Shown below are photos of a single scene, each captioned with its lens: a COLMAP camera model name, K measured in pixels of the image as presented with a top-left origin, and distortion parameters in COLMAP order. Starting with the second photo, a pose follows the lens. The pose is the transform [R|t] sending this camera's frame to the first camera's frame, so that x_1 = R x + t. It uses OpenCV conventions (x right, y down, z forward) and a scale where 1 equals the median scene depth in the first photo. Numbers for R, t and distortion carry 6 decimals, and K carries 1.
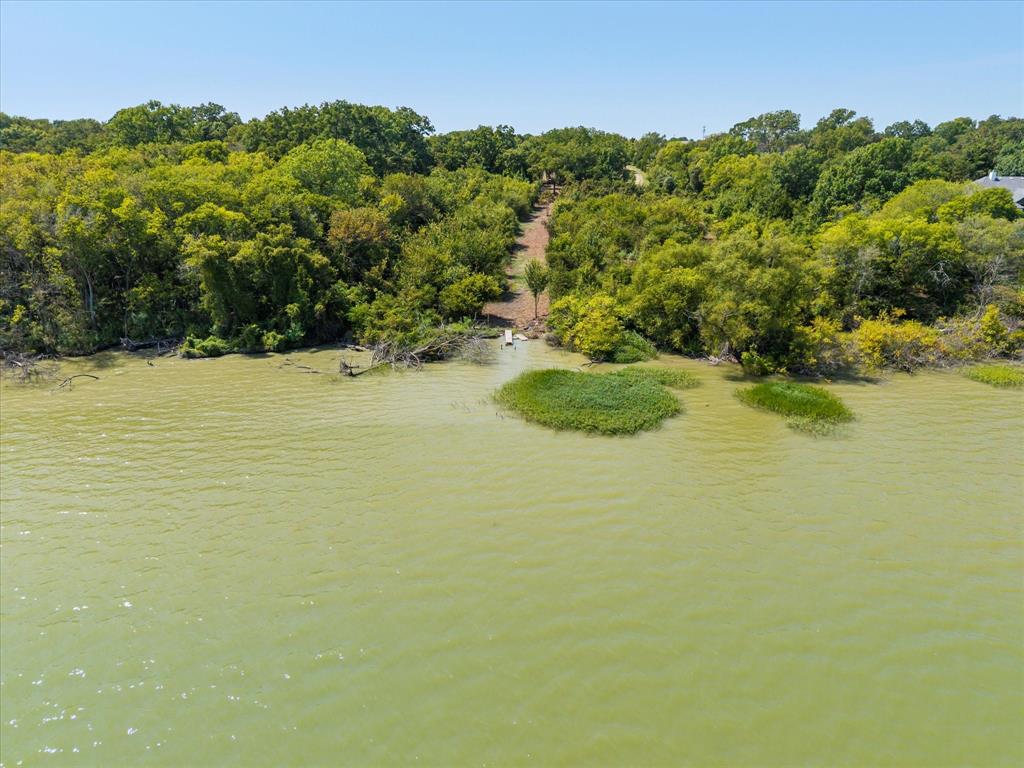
lens RADIAL K [[685.1, 0, 512.0], [0, 685.1, 384.0], [0, 0, 1]] dist [0.024077, -0.019563]
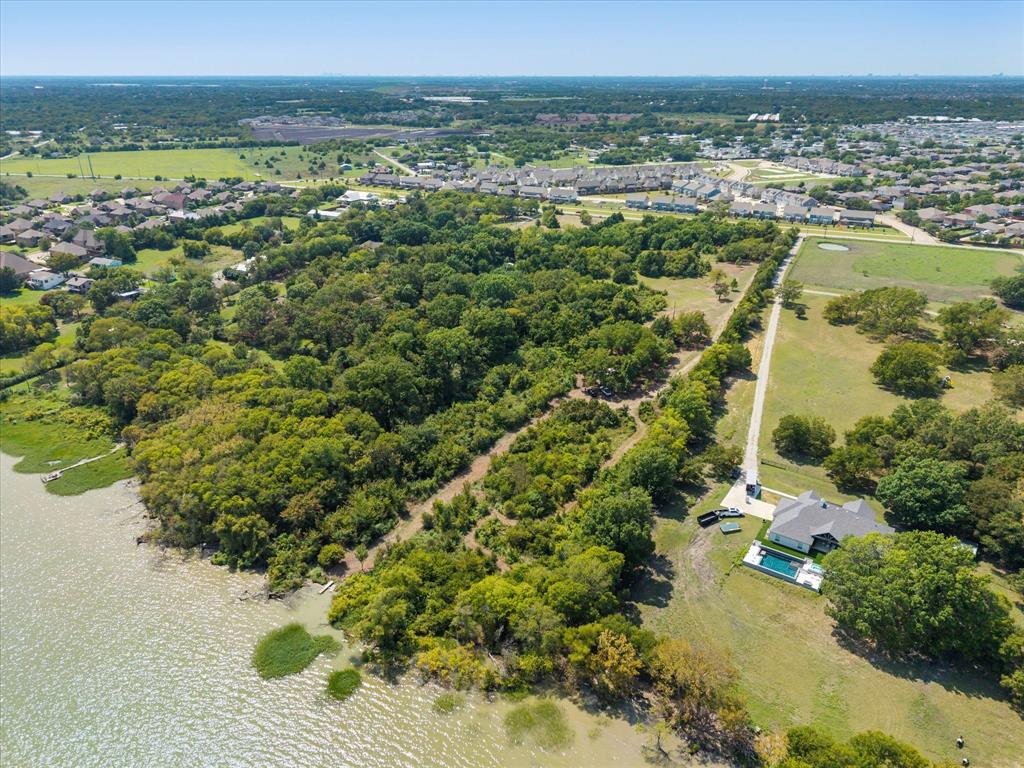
lens RADIAL K [[685.1, 0, 512.0], [0, 685.1, 384.0], [0, 0, 1]] dist [0.024077, -0.019563]
pose [[0.867963, 0.211067, -0.449546, 1.529390], [-0.170399, 0.976812, 0.129625, -1.221658], [0.466481, -0.035908, 0.883802, -0.735437]]
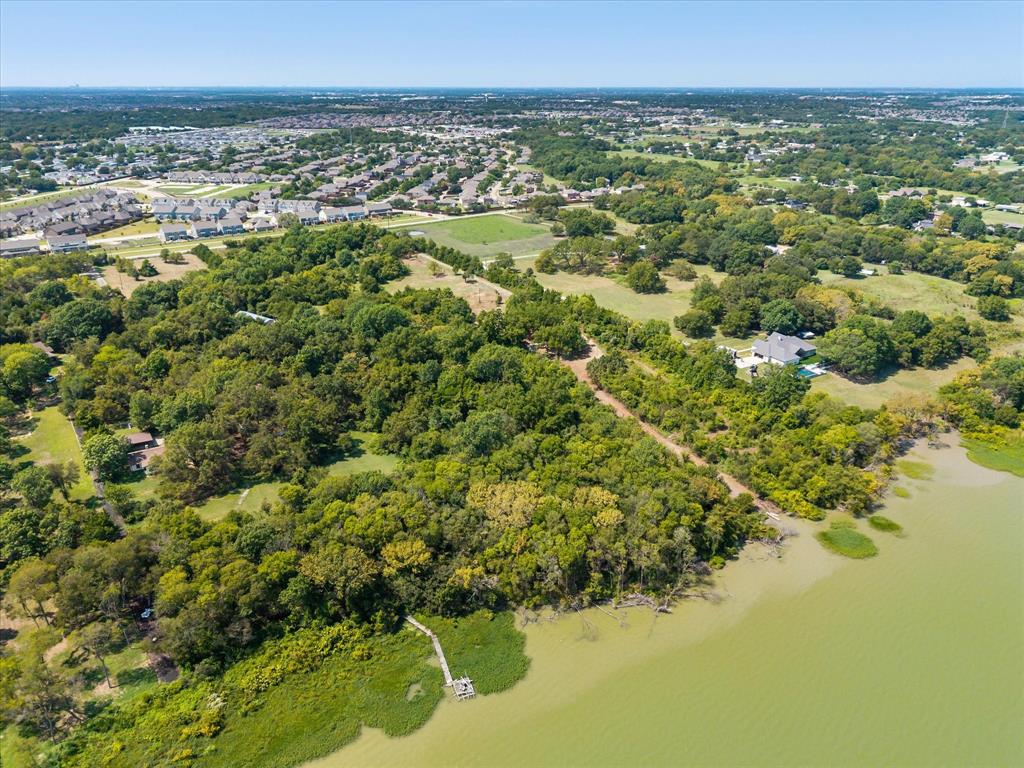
lens RADIAL K [[685.1, 0, 512.0], [0, 685.1, 384.0], [0, 0, 1]] dist [0.024077, -0.019563]
pose [[0.835019, -0.214247, 0.506795, -2.372339], [0.177326, 0.976718, 0.120736, -1.212729], [-0.520863, -0.010949, 0.853570, -0.865361]]
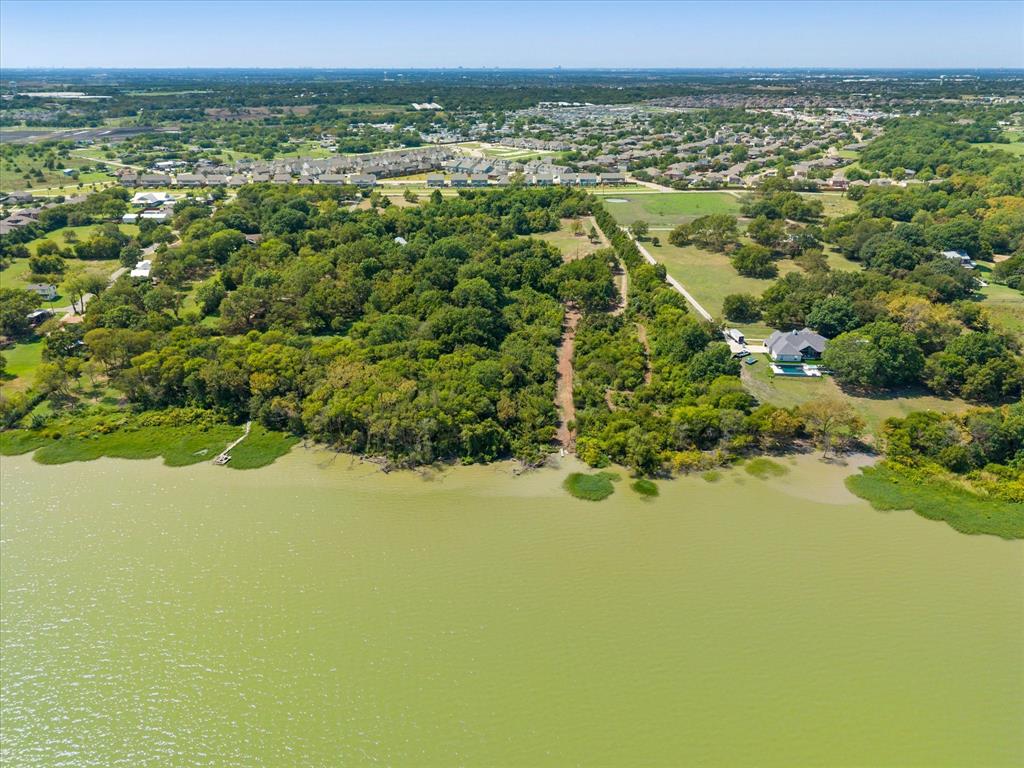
lens RADIAL K [[685.1, 0, 512.0], [0, 685.1, 384.0], [0, 0, 1]] dist [0.024077, -0.019563]
pose [[0.999959, 0.008049, -0.004033, -0.236964], [-0.007621, 0.995296, 0.096584, -0.725007], [0.004792, -0.096550, 0.995317, -2.137111]]
